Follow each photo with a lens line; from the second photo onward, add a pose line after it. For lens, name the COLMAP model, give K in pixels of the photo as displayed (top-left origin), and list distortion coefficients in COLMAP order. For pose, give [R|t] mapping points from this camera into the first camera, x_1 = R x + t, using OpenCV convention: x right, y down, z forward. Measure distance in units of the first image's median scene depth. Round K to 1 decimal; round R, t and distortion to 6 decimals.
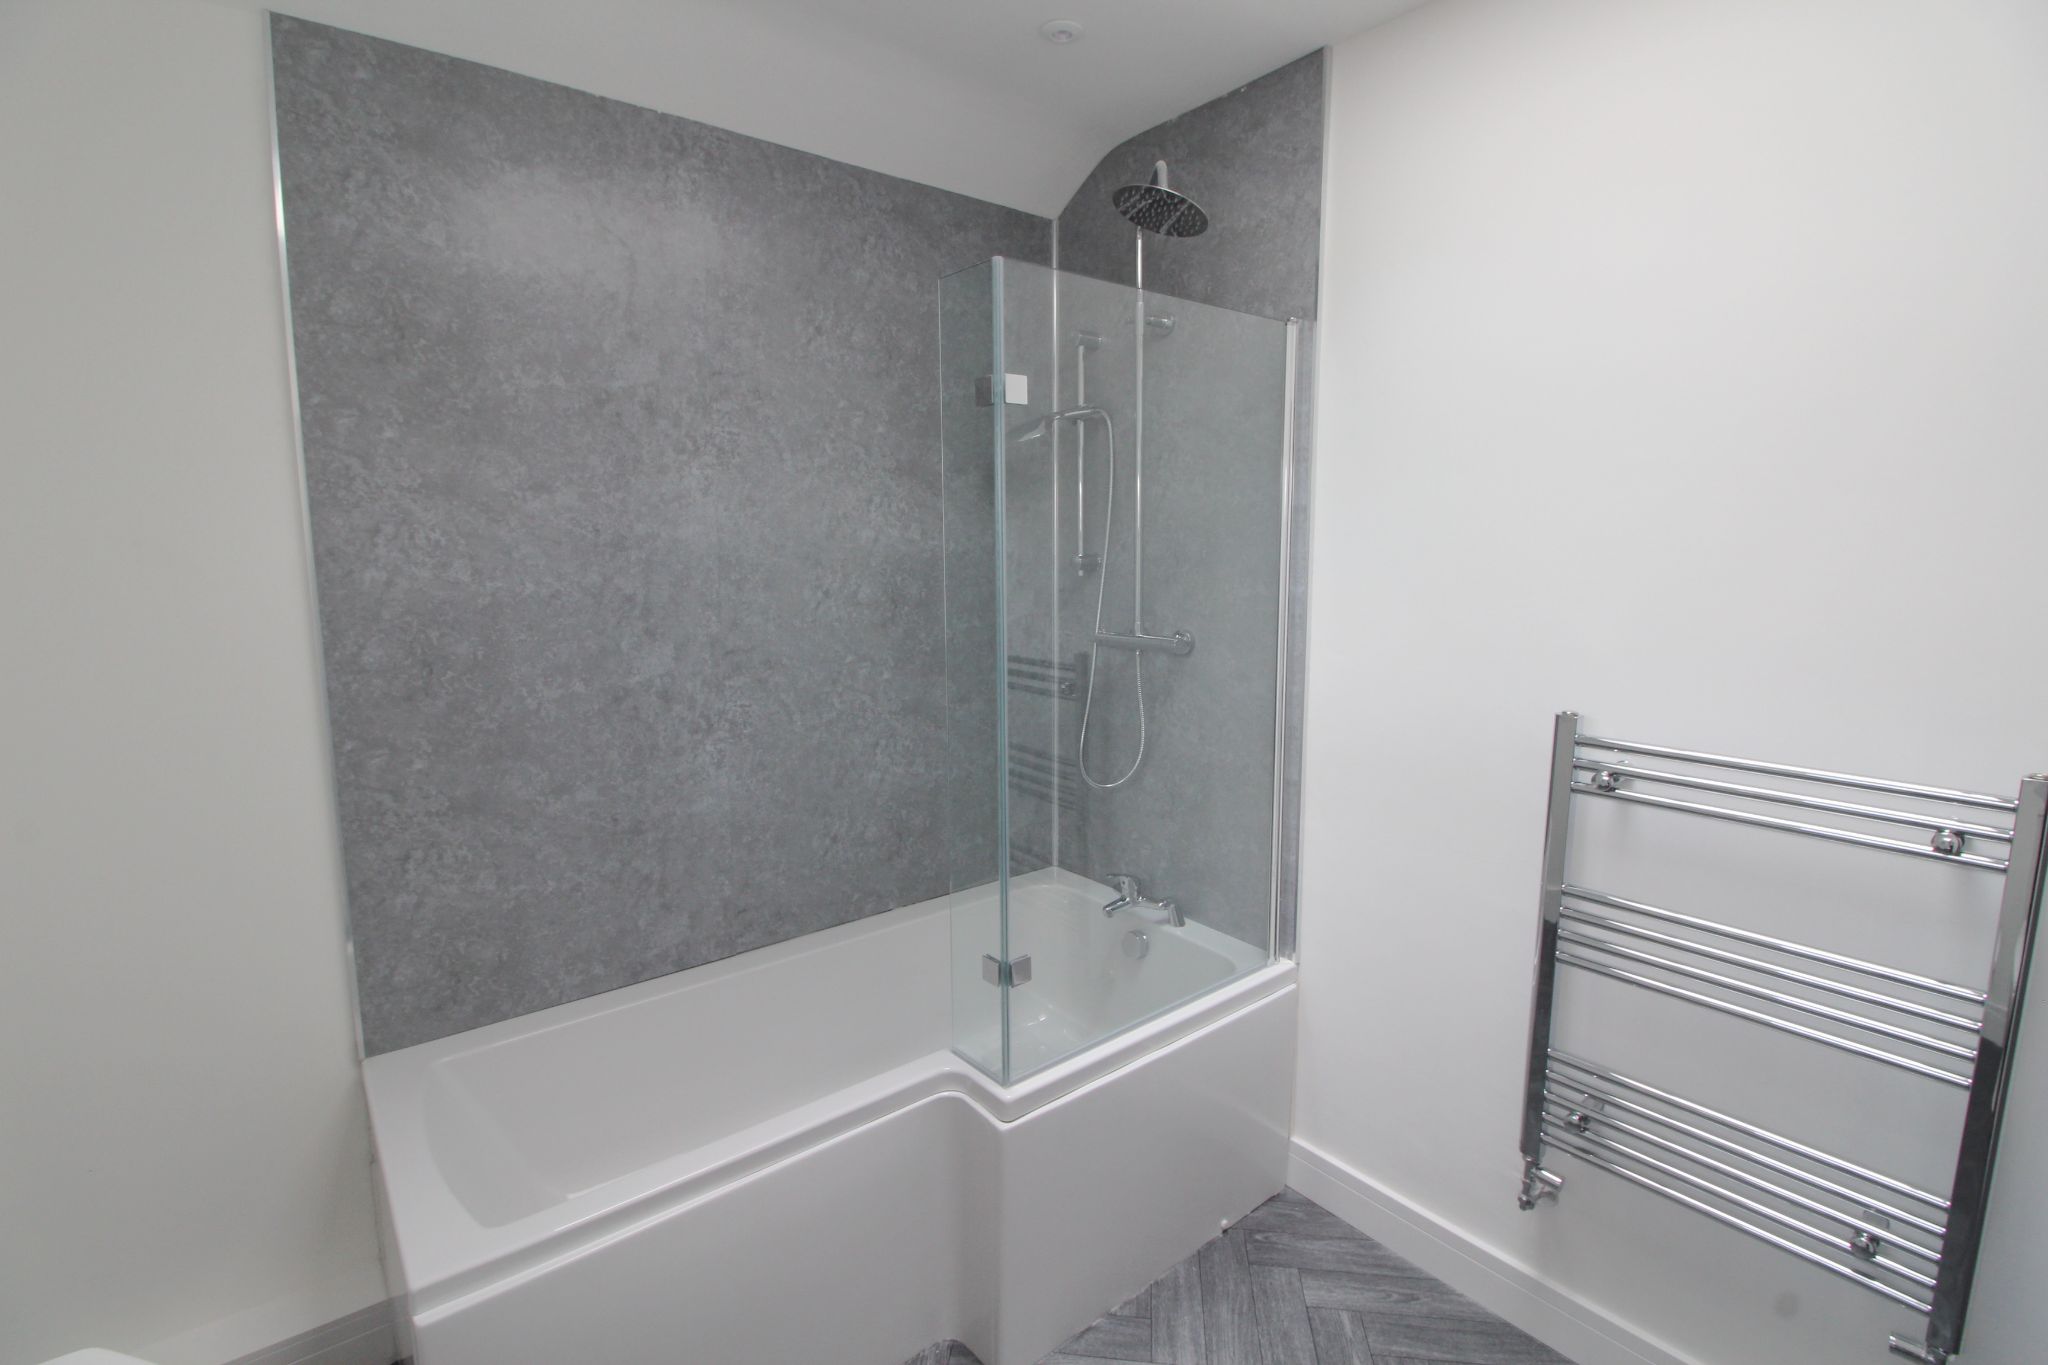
lens RADIAL K [[939.0, 0, 1043.0], [0, 939.0, 696.5], [0, 0, 1]] dist [-0.009865, -0.007445]
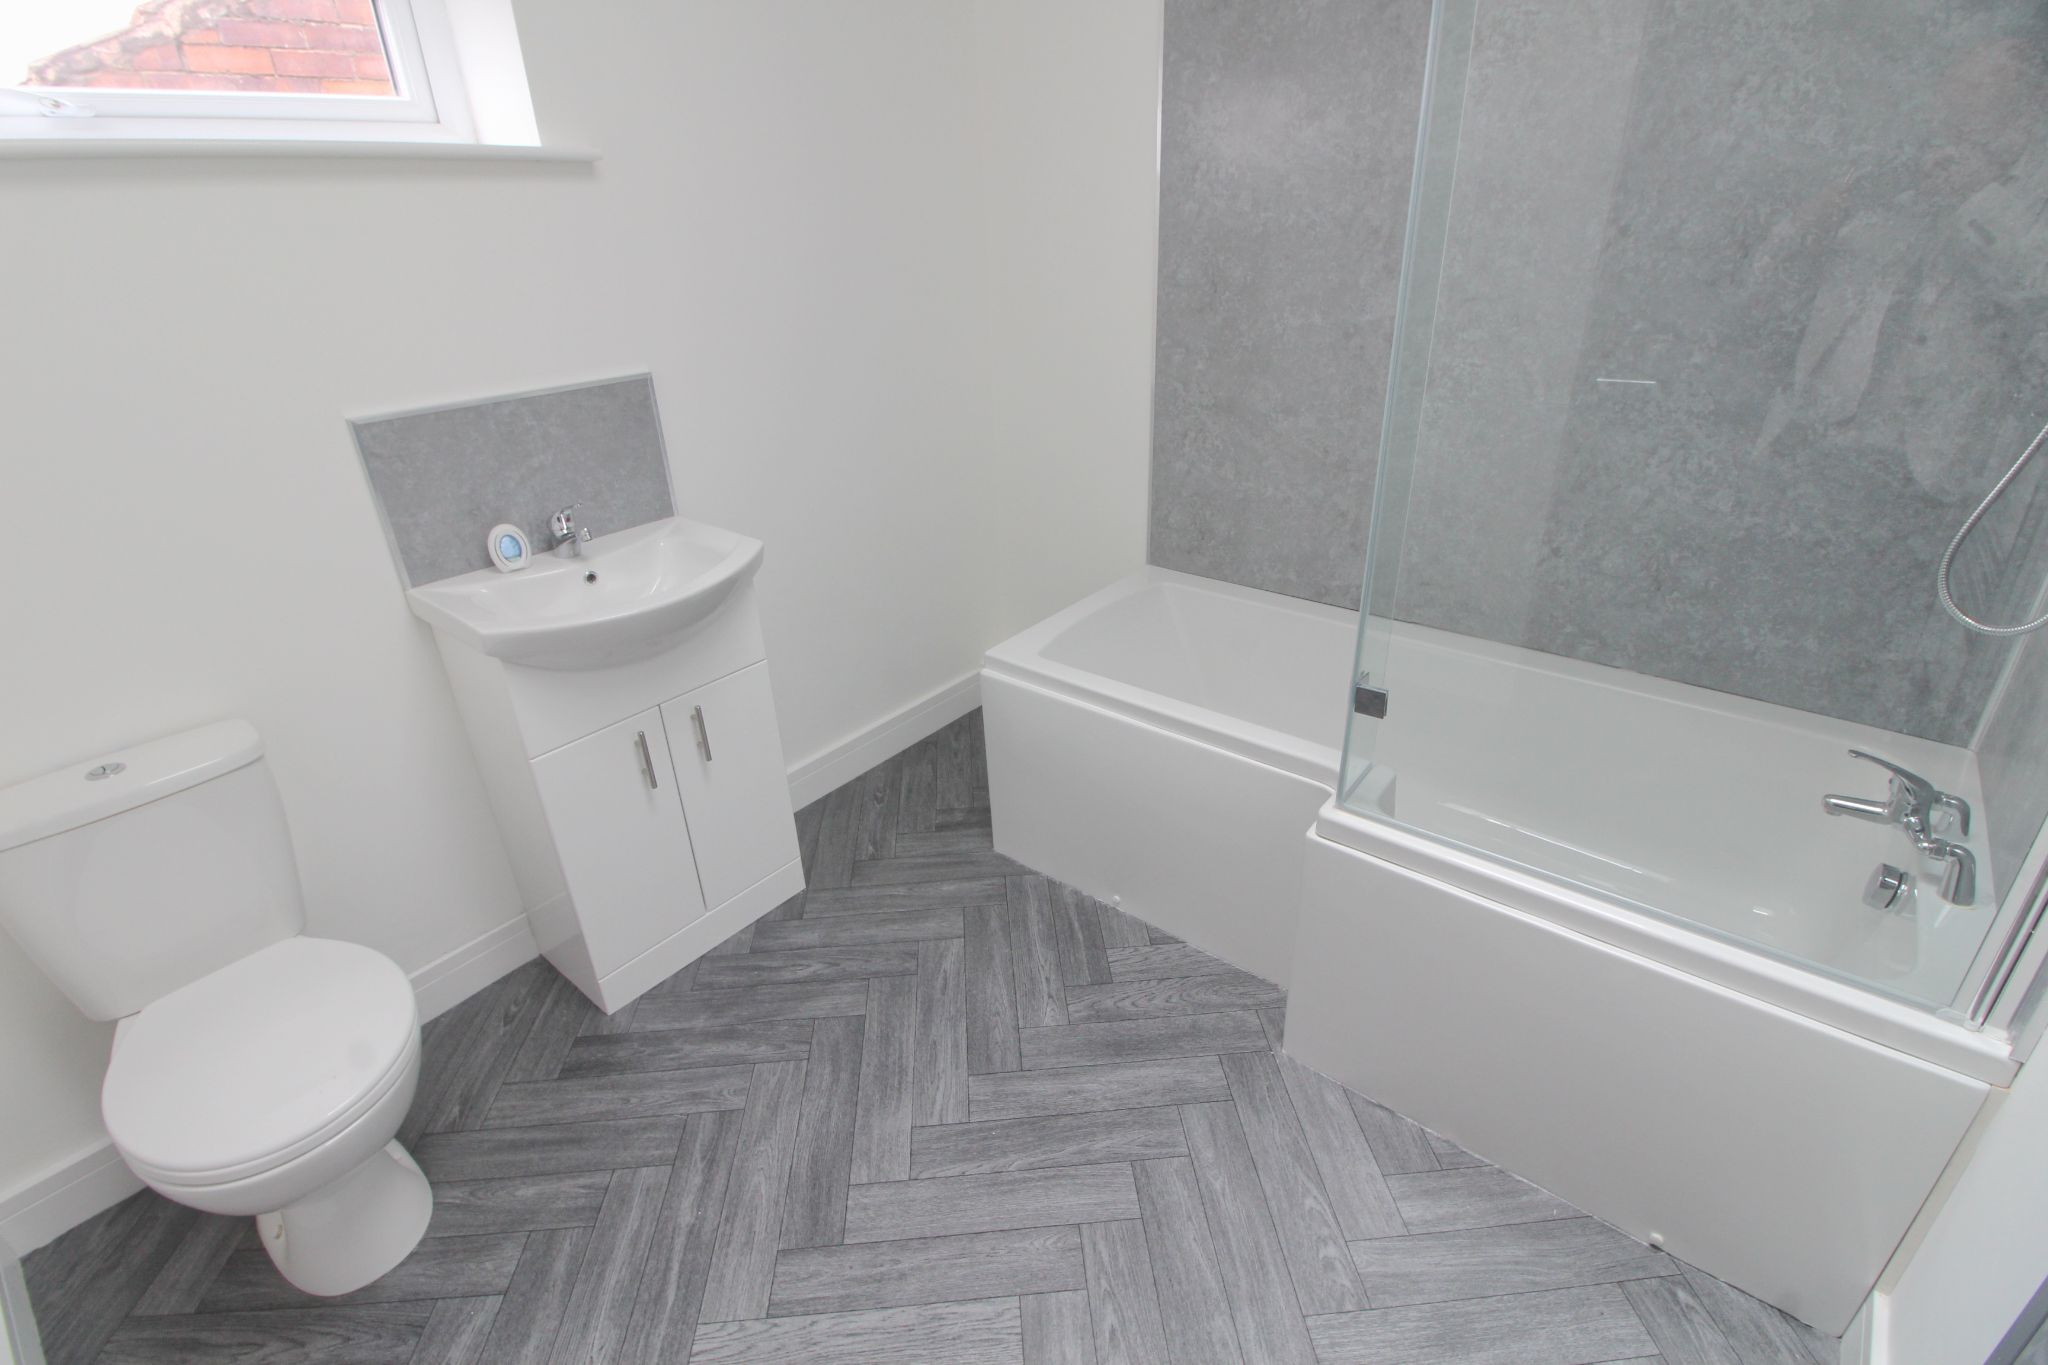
lens RADIAL K [[939.0, 0, 963.6], [0, 939.0, 586.6], [0, 0, 1]] dist [-0.009865, -0.007445]
pose [[0.183870, 0.397259, -0.899098, 0.418491], [-0.071081, 0.917672, 0.390929, -0.098351], [0.980377, -0.007971, 0.196969, 0.338012]]
